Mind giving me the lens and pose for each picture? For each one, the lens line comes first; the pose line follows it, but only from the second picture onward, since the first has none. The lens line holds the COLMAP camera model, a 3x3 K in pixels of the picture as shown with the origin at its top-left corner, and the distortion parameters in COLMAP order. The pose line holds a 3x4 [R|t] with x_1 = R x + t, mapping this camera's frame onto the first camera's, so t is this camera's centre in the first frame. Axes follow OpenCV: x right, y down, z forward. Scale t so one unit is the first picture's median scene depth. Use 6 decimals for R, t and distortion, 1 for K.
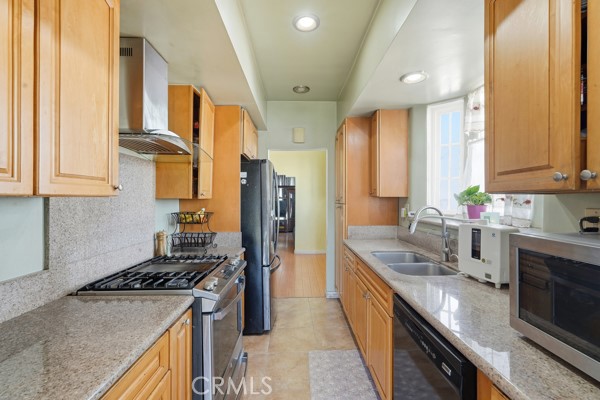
lens RADIAL K [[270.1, 0, 300.0], [0, 270.1, 200.0], [0, 0, 1]] dist [-0.022956, -0.000184]
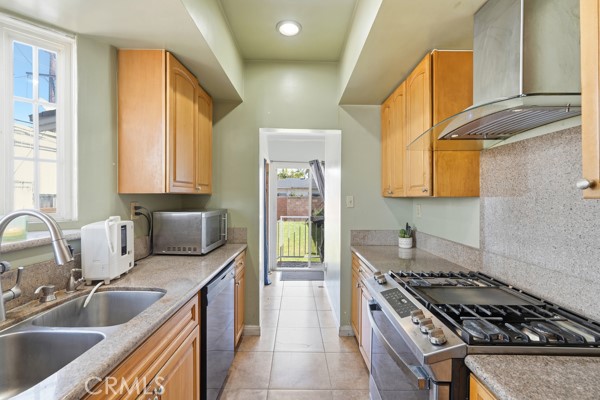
lens RADIAL K [[270.1, 0, 300.0], [0, 270.1, 200.0], [0, 0, 1]] dist [-0.022956, -0.000184]
pose [[-0.999875, -0.003598, 0.015371, -0.034937], [-0.003413, 0.999922, 0.012021, -0.006731], [-0.015413, 0.011967, -0.999810, 1.993996]]
